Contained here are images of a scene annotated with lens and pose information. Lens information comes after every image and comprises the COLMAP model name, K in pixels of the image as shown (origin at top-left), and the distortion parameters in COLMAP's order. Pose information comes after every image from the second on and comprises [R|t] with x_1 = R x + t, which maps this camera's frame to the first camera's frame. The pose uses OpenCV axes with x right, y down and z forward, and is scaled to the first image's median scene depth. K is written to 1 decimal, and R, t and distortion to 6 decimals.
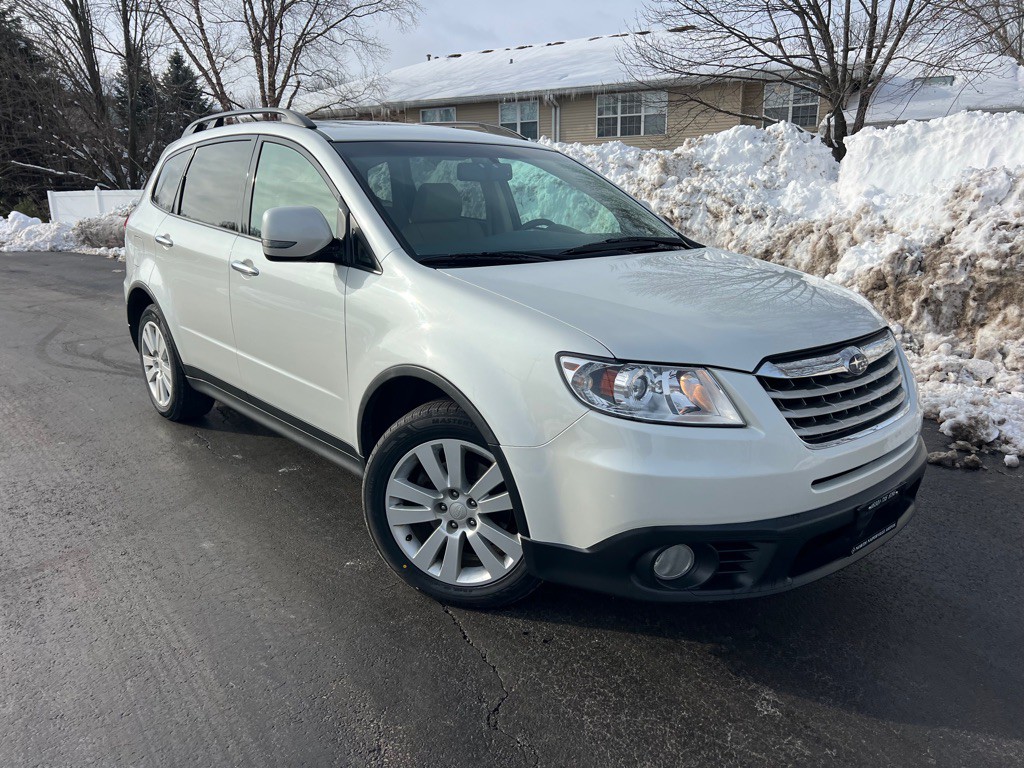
lens RADIAL K [[773.0, 0, 514.4], [0, 773.0, 391.4], [0, 0, 1]] dist [0.045862, -0.052469]
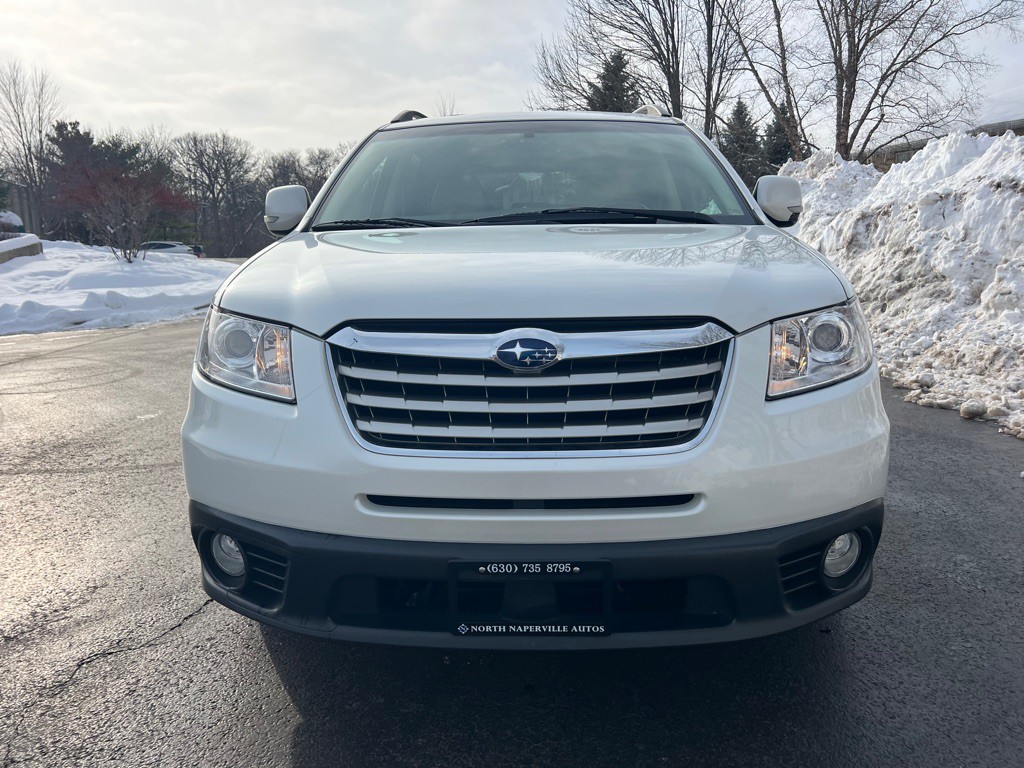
lens RADIAL K [[773.0, 0, 511.1], [0, 773.0, 374.8], [0, 0, 1]] dist [0.045862, -0.052469]
pose [[0.733860, 0.100230, -0.671865, 0.325429], [-0.150851, 0.988405, -0.017318, -0.000973], [0.662339, 0.114061, 0.740471, 0.187283]]
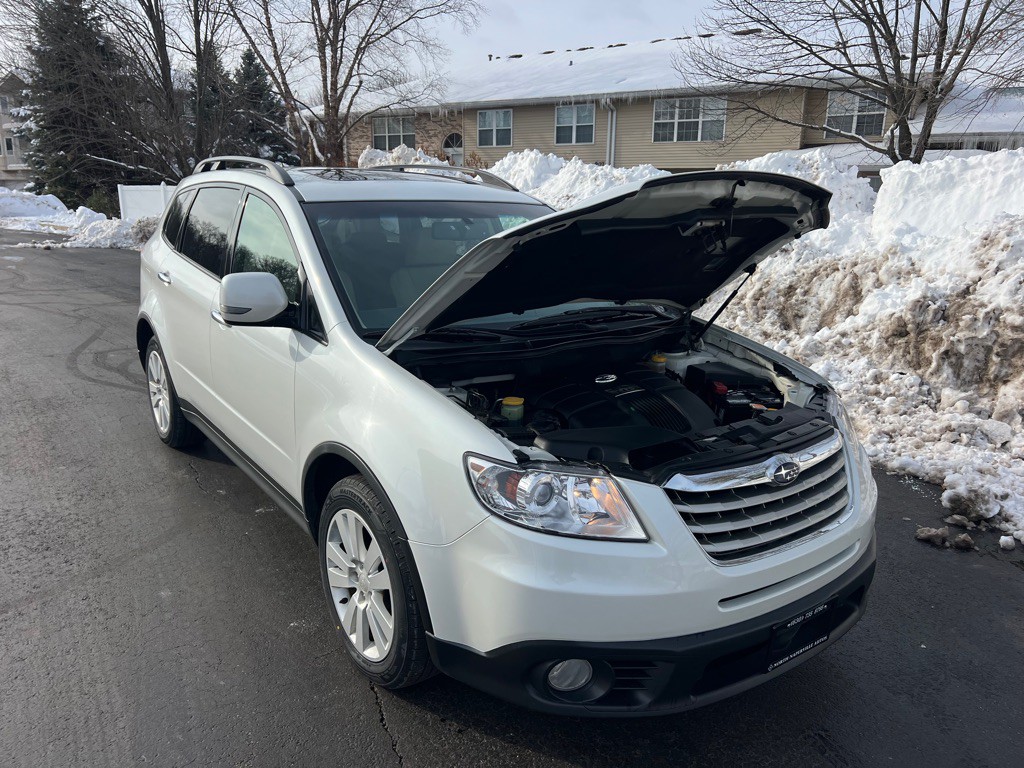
lens RADIAL K [[773.0, 0, 507.4], [0, 773.0, 385.4], [0, 0, 1]] dist [0.045862, -0.052469]
pose [[0.995959, 0.043899, -0.078345, 0.061019], [-0.043983, 0.999032, 0.000651, -0.047800], [0.078297, 0.002797, 0.996926, 0.002907]]
